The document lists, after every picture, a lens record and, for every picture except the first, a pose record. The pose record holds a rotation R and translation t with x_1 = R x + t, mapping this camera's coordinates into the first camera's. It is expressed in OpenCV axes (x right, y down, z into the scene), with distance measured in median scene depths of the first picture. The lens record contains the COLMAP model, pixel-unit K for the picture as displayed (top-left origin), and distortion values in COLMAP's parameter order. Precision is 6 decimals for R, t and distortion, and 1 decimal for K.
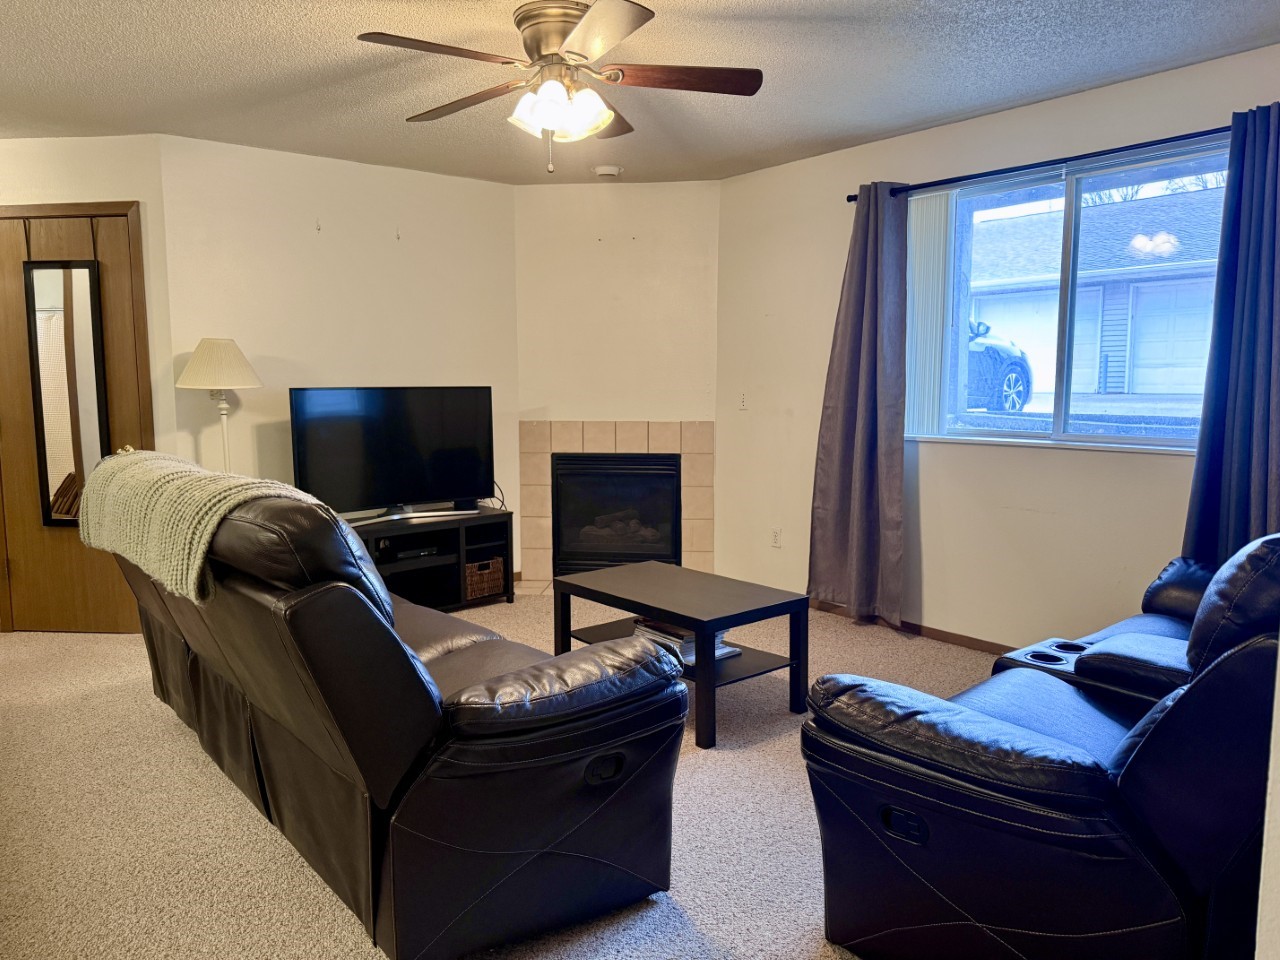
lens RADIAL K [[904.9, 0, 640.0], [0, 904.9, 480.0], [0, 0, 1]] dist [0.003066, -0.000549]
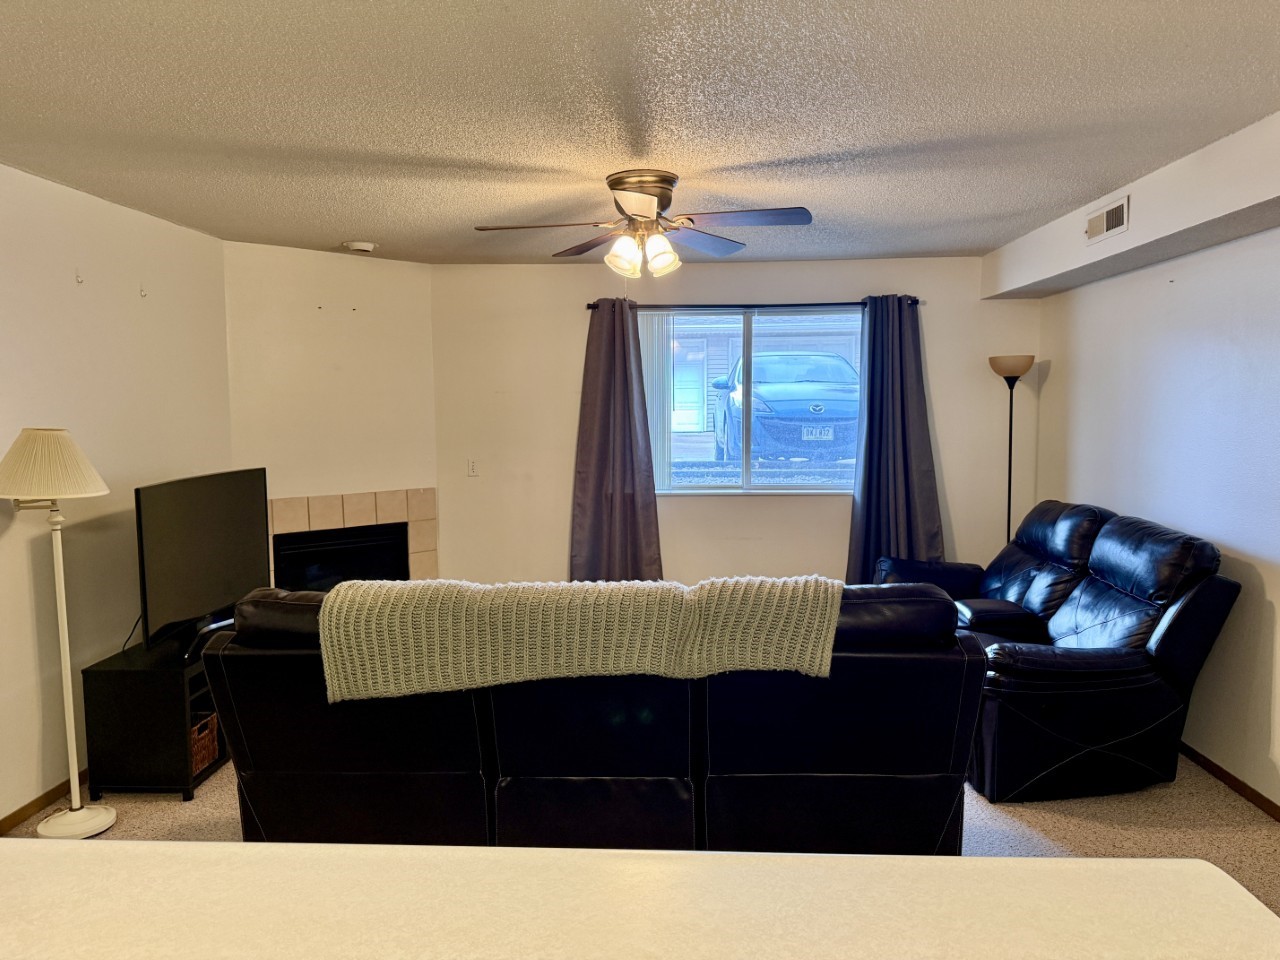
lens RADIAL K [[904.9, 0, 640.0], [0, 904.9, 480.0], [0, 0, 1]] dist [0.003066, -0.000549]
pose [[0.685802, -0.062613, 0.725090, -0.621970], [0.083185, 0.996507, 0.007373, -0.072431], [-0.723019, 0.055260, 0.688615, 0.096127]]
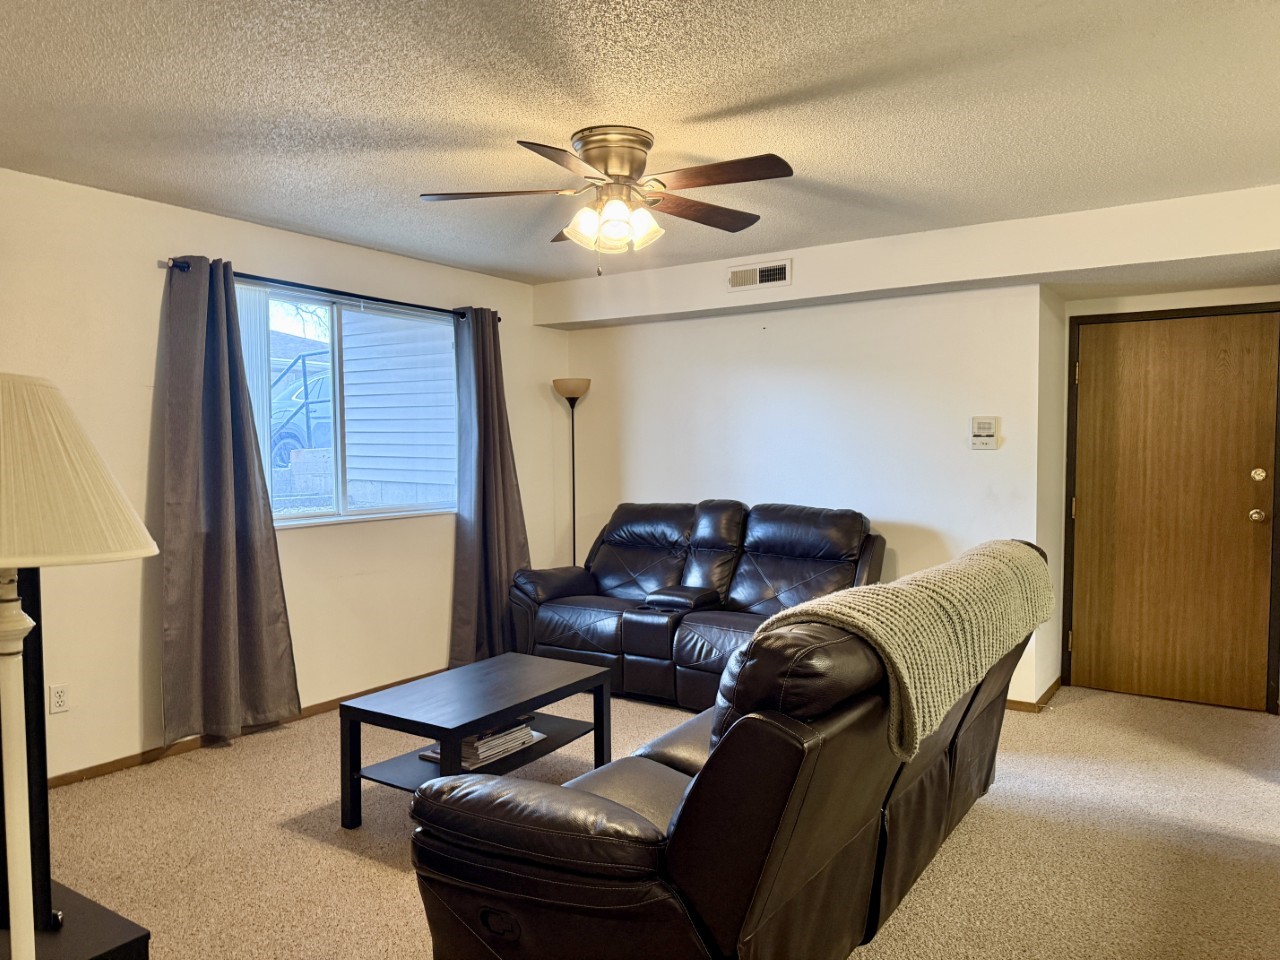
lens RADIAL K [[904.9, 0, 640.0], [0, 904.9, 480.0], [0, 0, 1]] dist [0.003066, -0.000549]
pose [[-0.287930, -0.025673, 0.957307, -0.700160], [0.104503, 0.992829, 0.058057, -0.104247], [-0.951932, 0.116758, -0.283182, 0.811066]]
